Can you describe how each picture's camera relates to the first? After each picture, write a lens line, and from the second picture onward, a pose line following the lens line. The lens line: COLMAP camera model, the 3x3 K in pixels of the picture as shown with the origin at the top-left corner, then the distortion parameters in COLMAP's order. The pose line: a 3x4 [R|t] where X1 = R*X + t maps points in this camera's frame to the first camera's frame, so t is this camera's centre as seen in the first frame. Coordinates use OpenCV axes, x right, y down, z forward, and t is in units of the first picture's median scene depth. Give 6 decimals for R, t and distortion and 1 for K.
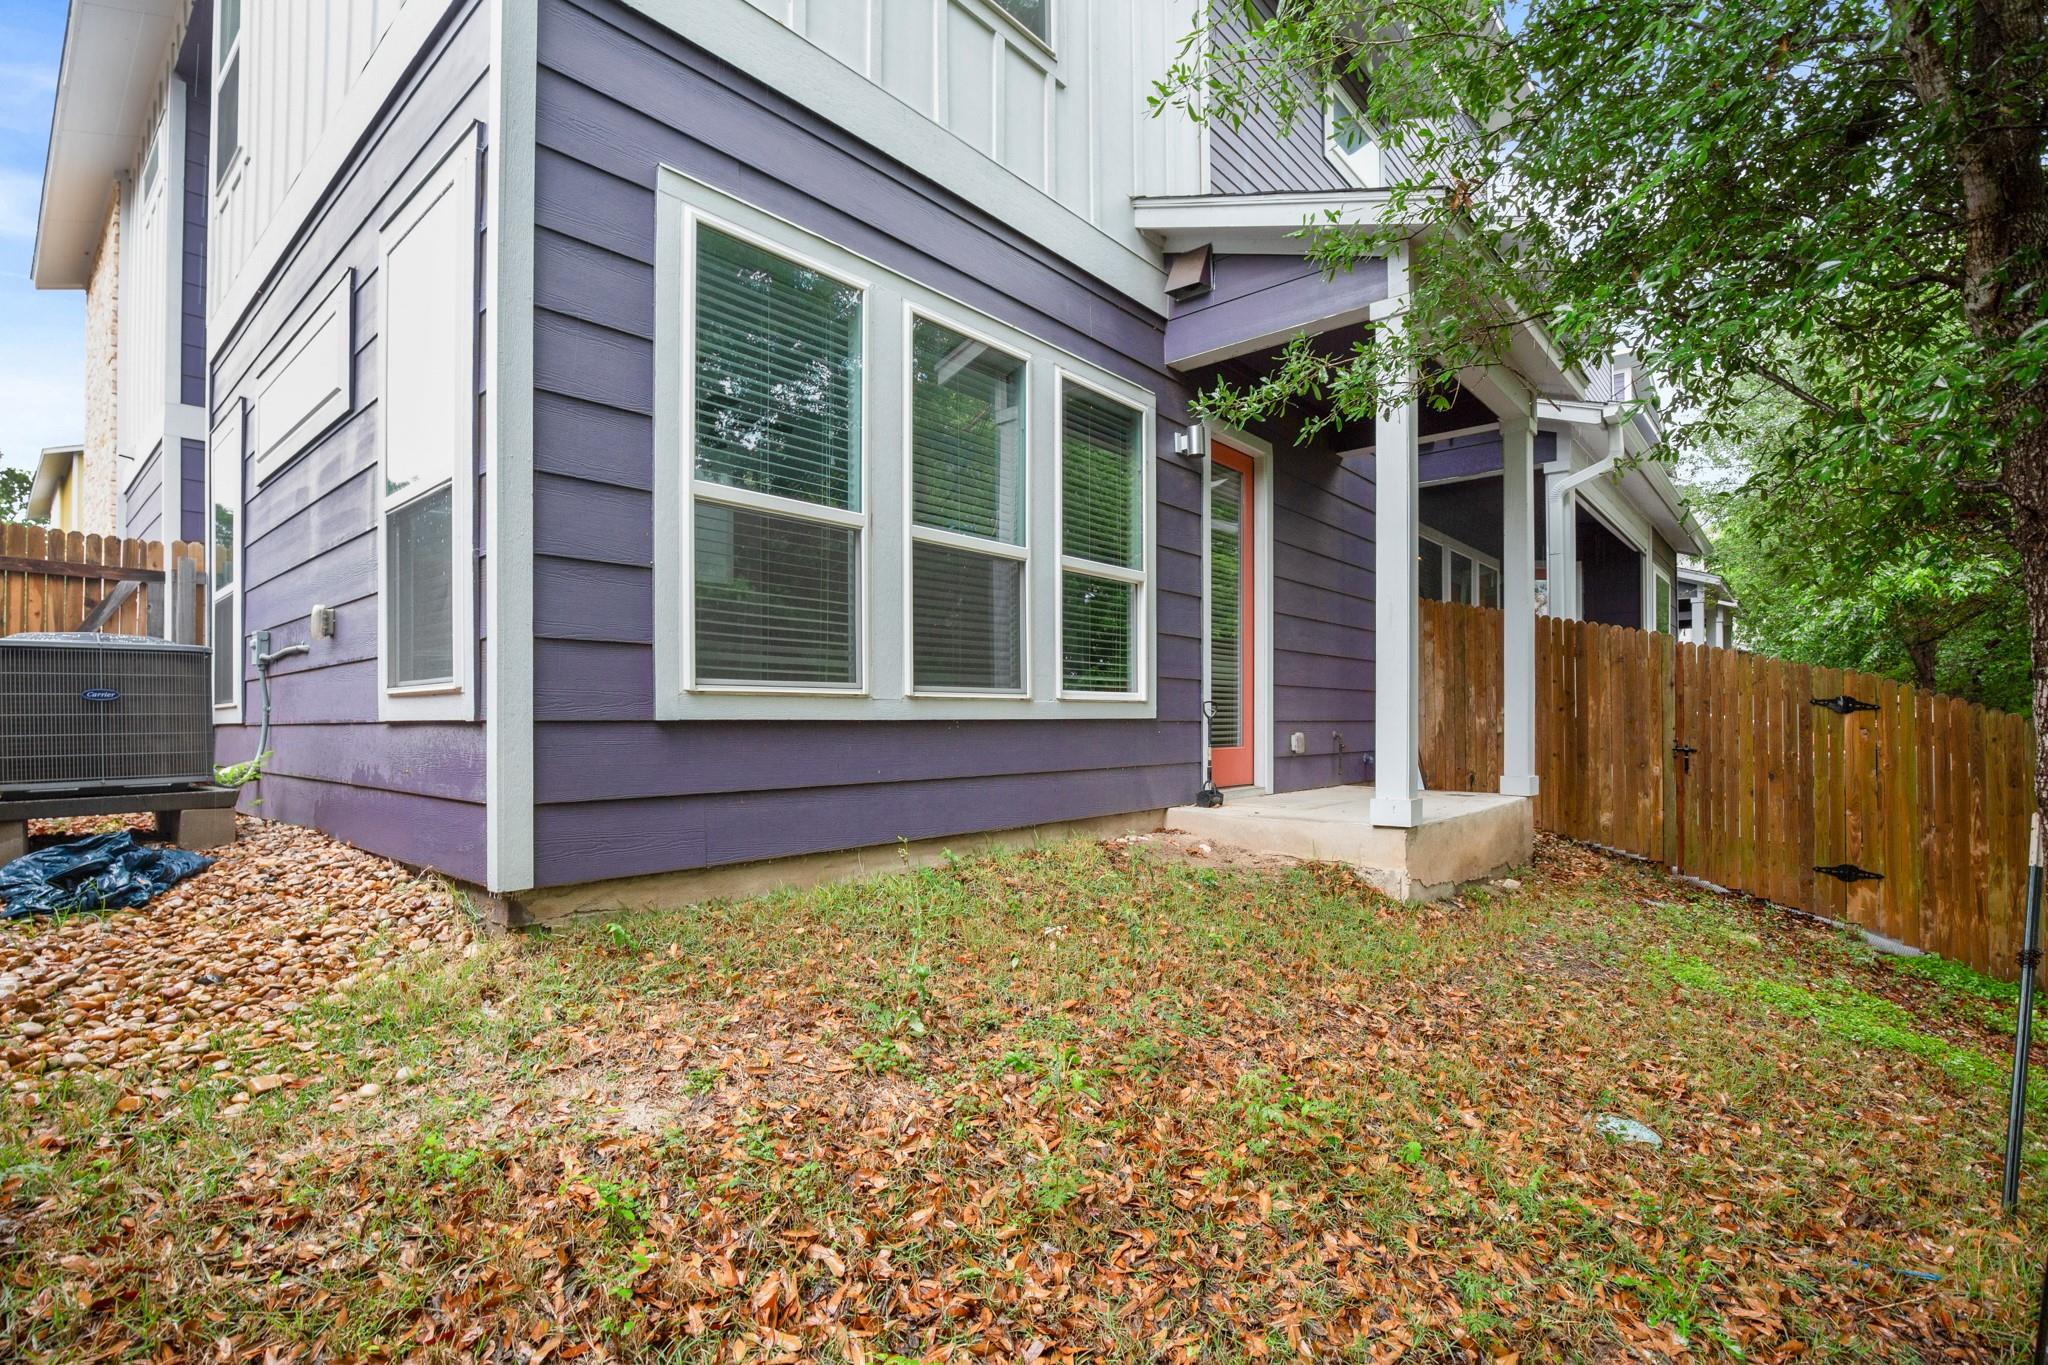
lens RADIAL K [[932.1, 0, 1042.6], [0, 932.1, 702.2], [0, 0, 1]] dist [-0.000720, -0.000262]
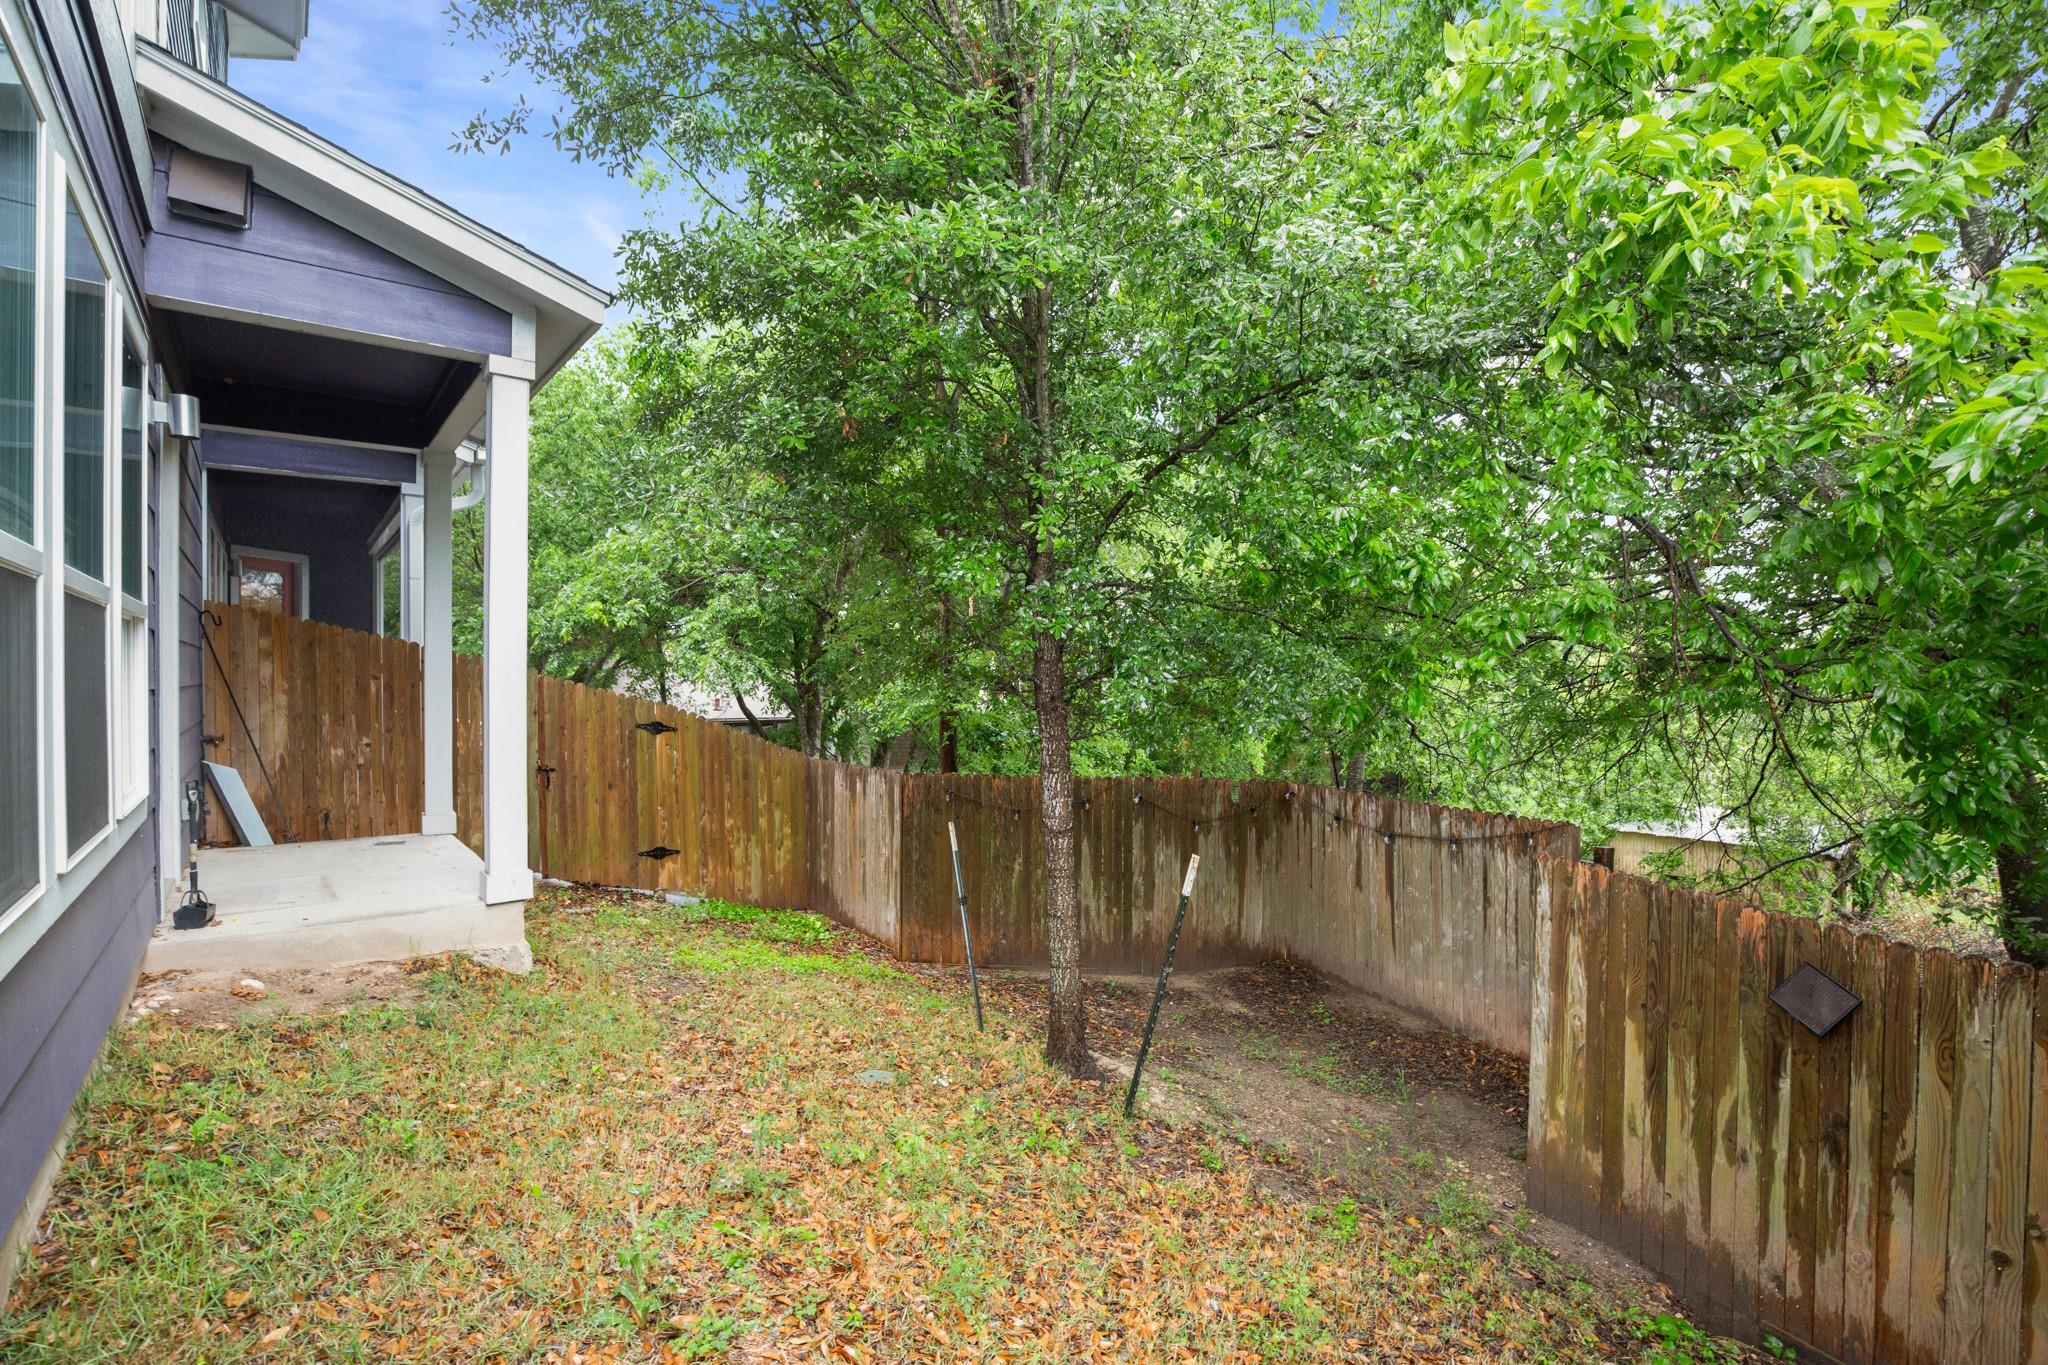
lens RADIAL K [[932.1, 0, 1042.6], [0, 932.1, 702.2], [0, 0, 1]] dist [-0.000720, -0.000262]
pose [[0.219053, -0.022133, 0.975462, -0.322472], [-0.015943, 0.999528, 0.026259, -0.078554], [-0.975583, -0.021304, 0.218597, 0.172821]]
